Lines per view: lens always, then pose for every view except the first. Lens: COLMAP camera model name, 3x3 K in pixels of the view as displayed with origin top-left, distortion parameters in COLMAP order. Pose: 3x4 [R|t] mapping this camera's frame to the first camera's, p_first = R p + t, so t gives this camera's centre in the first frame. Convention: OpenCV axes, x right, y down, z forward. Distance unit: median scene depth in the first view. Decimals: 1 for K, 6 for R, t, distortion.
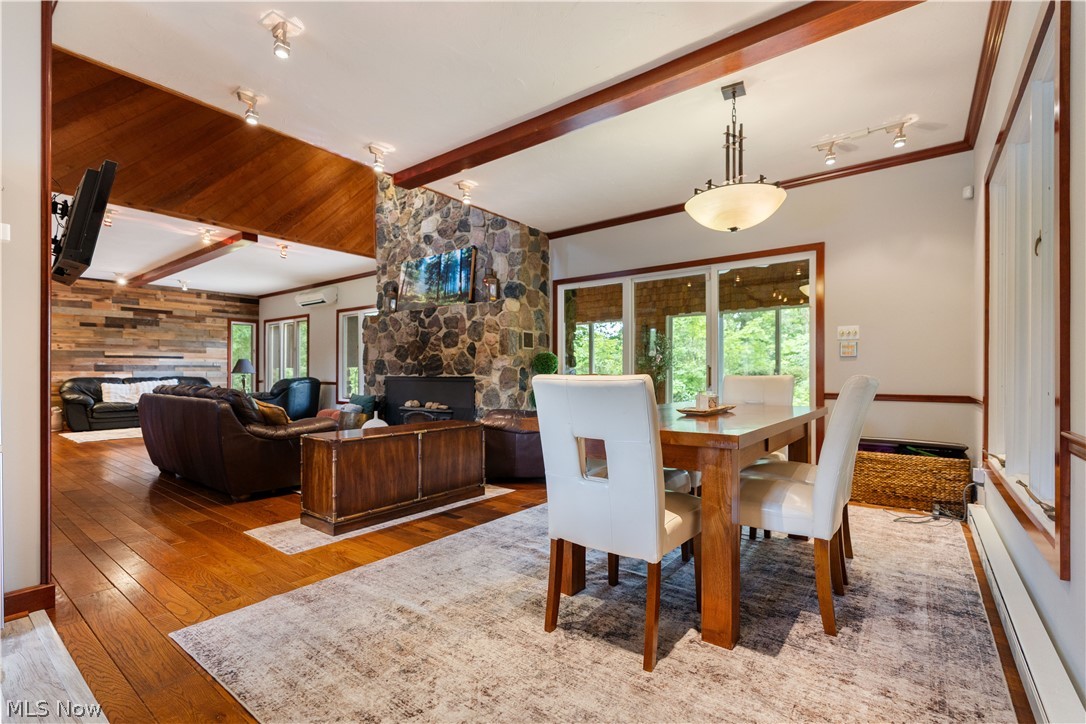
lens RADIAL K [[491.3, 0, 544.7], [0, 491.3, 374.1], [0, 0, 1]] dist [-0.007496, 0.003750]
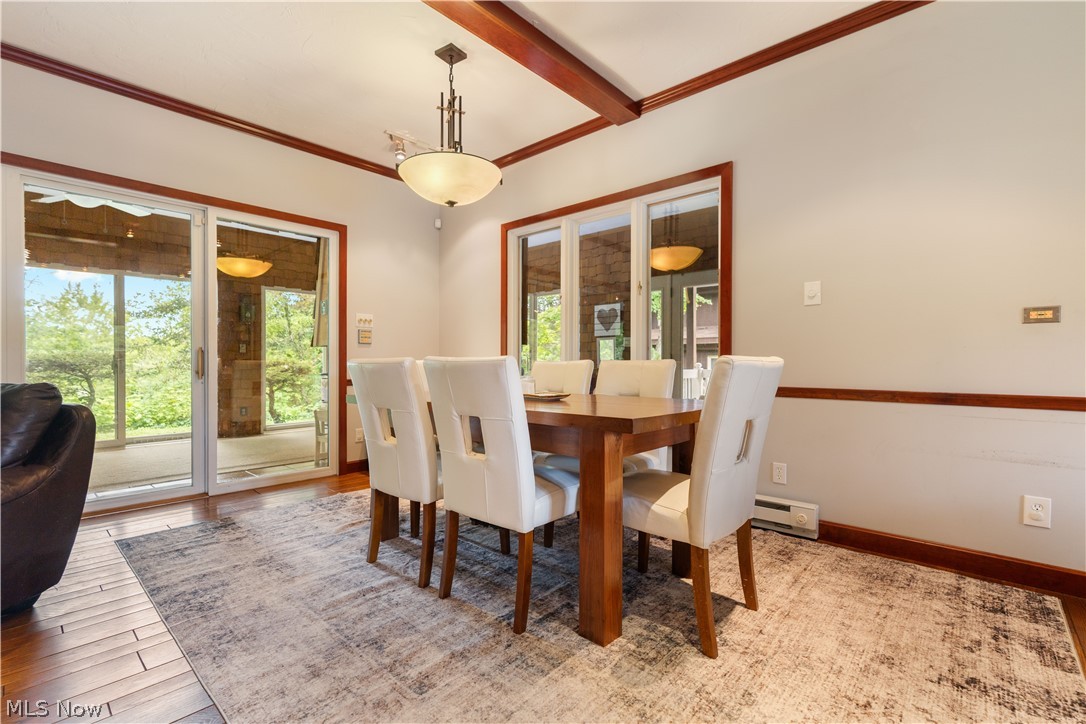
lens RADIAL K [[491.3, 0, 542.9], [0, 491.3, 363.2], [0, 0, 1]] dist [-0.007496, 0.003750]
pose [[0.080006, -0.000583, 0.996794, -0.242289], [0.001130, 0.999999, 0.000494, 0.003432], [-0.996794, 0.001087, 0.080007, 0.343060]]
